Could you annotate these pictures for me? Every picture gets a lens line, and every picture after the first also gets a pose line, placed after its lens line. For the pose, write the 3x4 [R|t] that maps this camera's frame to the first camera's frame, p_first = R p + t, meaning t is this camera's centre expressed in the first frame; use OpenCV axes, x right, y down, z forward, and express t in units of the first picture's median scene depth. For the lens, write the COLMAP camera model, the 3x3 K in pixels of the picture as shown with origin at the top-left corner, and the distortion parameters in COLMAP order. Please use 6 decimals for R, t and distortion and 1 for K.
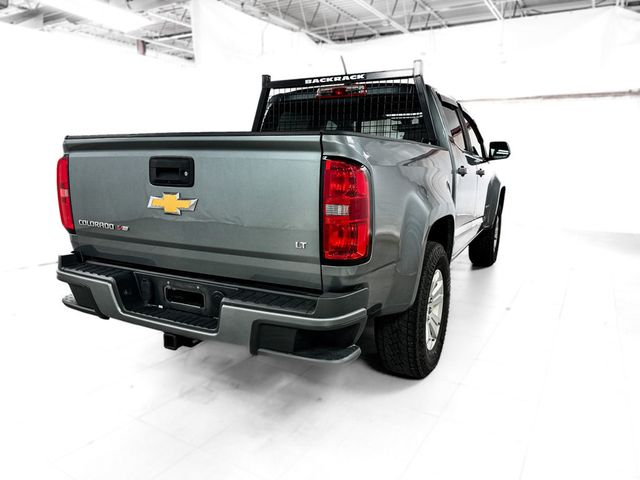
lens RADIAL K [[448.7, 0, 320.0], [0, 448.7, 240.0], [0, 0, 1]] dist [0.004836, -0.002633]
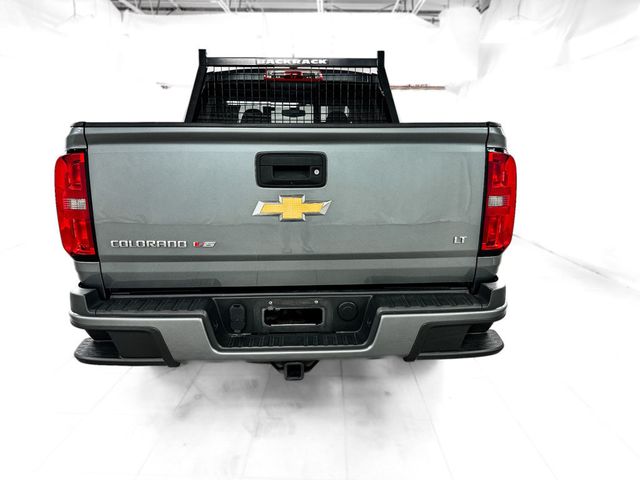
lens RADIAL K [[451.8, 0, 320.3], [0, 451.8, 229.7], [0, 0, 1]] dist [0.004093, -0.003591]
pose [[0.874861, -0.100349, 0.473866, -0.614963], [0.091723, 0.994926, 0.041351, -0.063446], [-0.475611, 0.007288, 0.879626, 0.211841]]
